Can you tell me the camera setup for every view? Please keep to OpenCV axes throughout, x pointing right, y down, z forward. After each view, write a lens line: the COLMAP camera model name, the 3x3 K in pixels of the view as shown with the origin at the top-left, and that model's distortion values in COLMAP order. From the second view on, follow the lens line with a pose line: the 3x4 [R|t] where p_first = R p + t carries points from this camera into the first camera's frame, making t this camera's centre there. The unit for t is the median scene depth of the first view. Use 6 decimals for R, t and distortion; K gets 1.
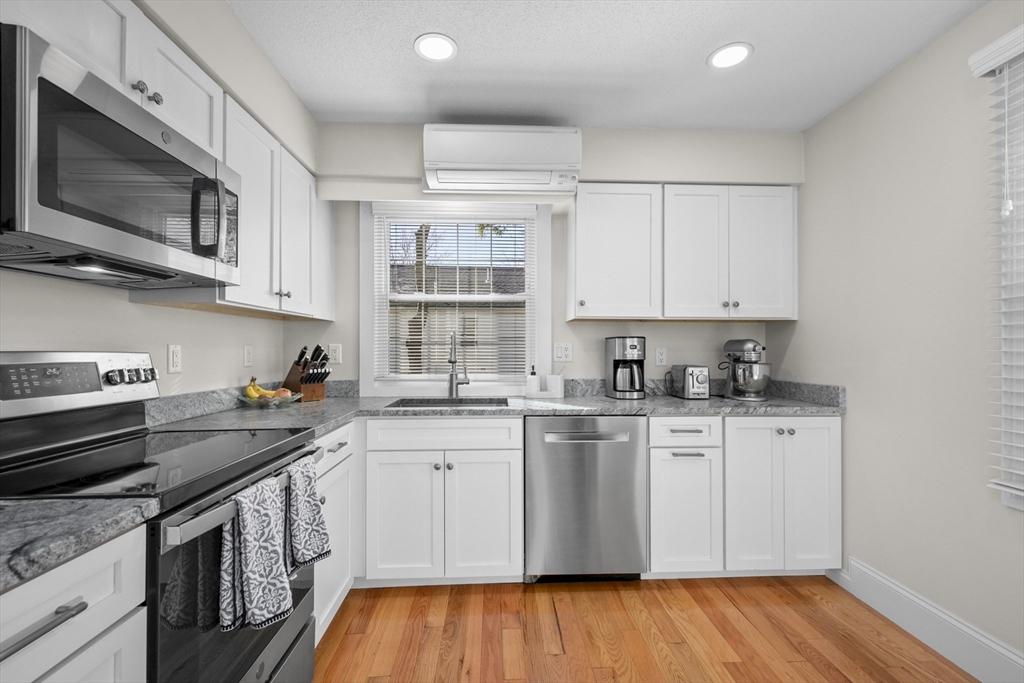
lens RADIAL K [[441.8, 0, 516.2], [0, 441.8, 345.0], [0, 0, 1]] dist [-0.000634, -0.000203]
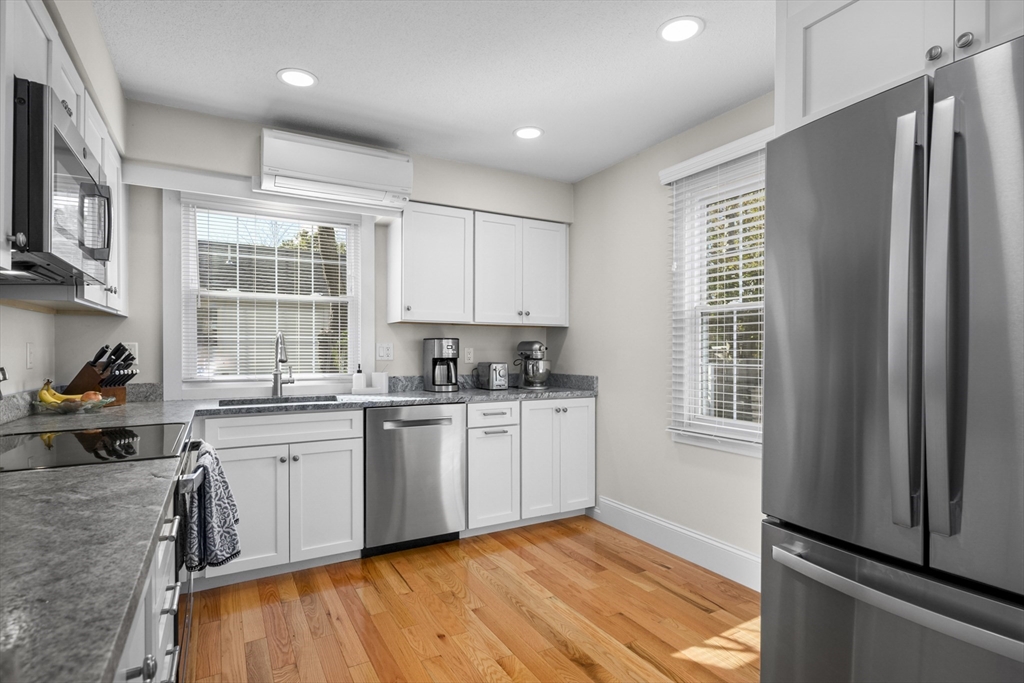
lens RADIAL K [[517.4, 0, 512.0], [0, 517.4, 341.5], [0, 0, 1]] dist [-0.001578, -0.000385]
pose [[0.891604, 0.007883, 0.452748, -0.216928], [-0.005394, 0.999962, -0.006790, -0.001722], [-0.452784, 0.003612, 0.891613, -0.307410]]
